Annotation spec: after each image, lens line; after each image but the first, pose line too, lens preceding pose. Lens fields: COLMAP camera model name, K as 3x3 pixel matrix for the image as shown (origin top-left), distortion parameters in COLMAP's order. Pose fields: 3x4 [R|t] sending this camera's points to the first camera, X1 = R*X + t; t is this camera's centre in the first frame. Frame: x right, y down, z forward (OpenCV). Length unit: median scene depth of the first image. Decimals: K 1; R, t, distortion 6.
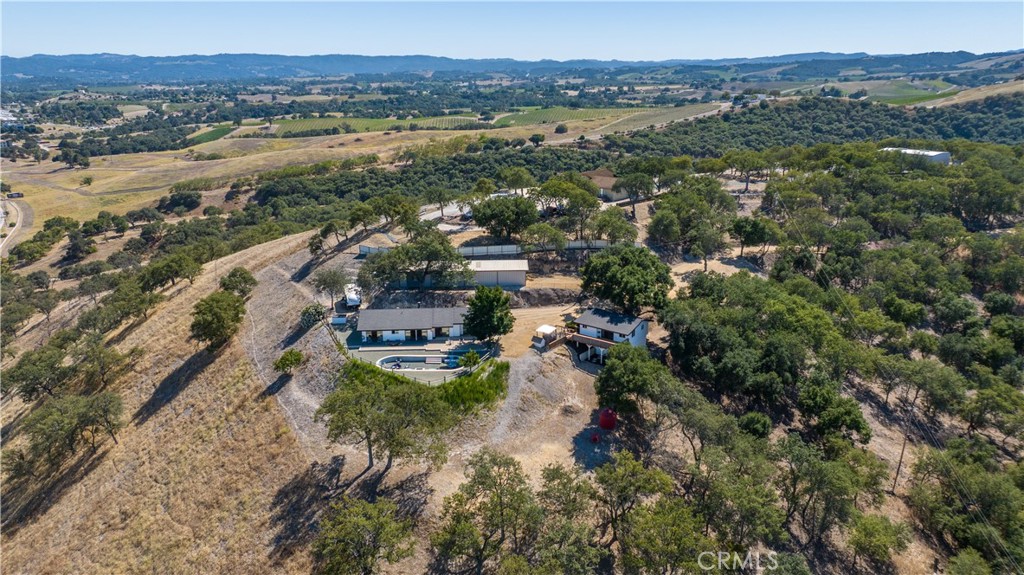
lens RADIAL K [[731.6, 0, 512.0], [0, 731.6, 287.5], [0, 0, 1]] dist [-0.004727, -0.000106]
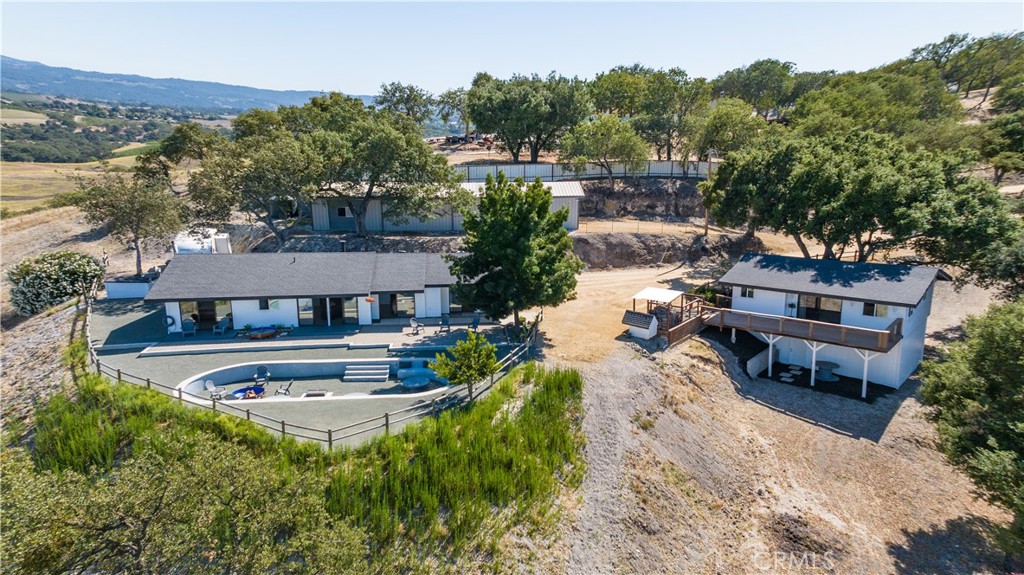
lens RADIAL K [[727.2, 0, 512.0], [0, 727.2, 287.5], [0, 0, 1]] dist [0.466617, 0.000684]
pose [[0.999866, -0.006738, 0.014929, -0.038365], [0.007679, 0.997930, -0.063856, 0.078686], [-0.014468, 0.063962, 0.997847, 0.602510]]
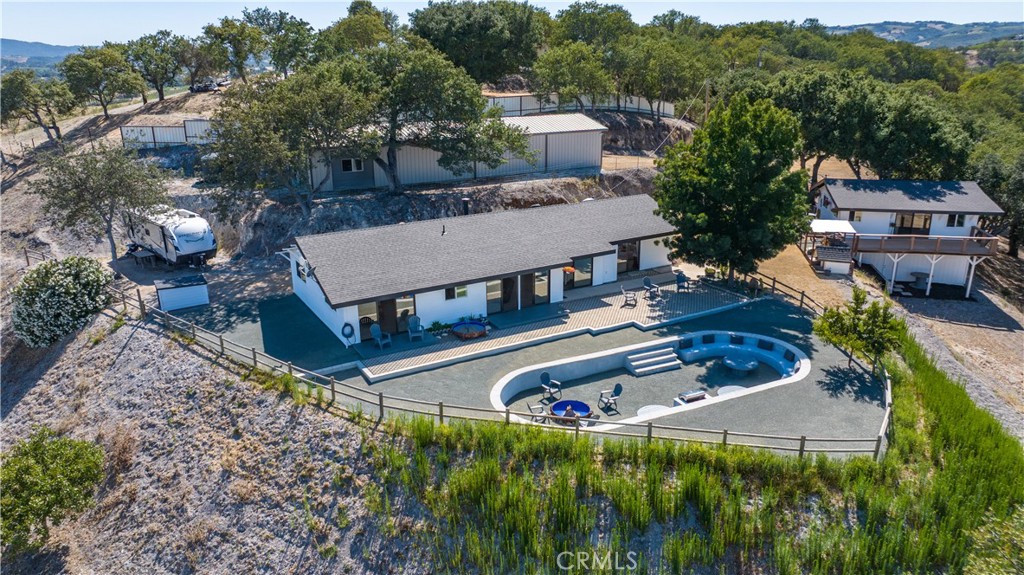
lens RADIAL K [[731.6, 0, 512.0], [0, 731.6, 287.5], [0, 0, 1]] dist [-0.004727, -0.000106]
pose [[0.894587, -0.141628, 0.423858, -0.261197], [0.137682, 0.989665, 0.040096, 0.051163], [-0.425156, 0.022488, 0.904841, 0.740634]]
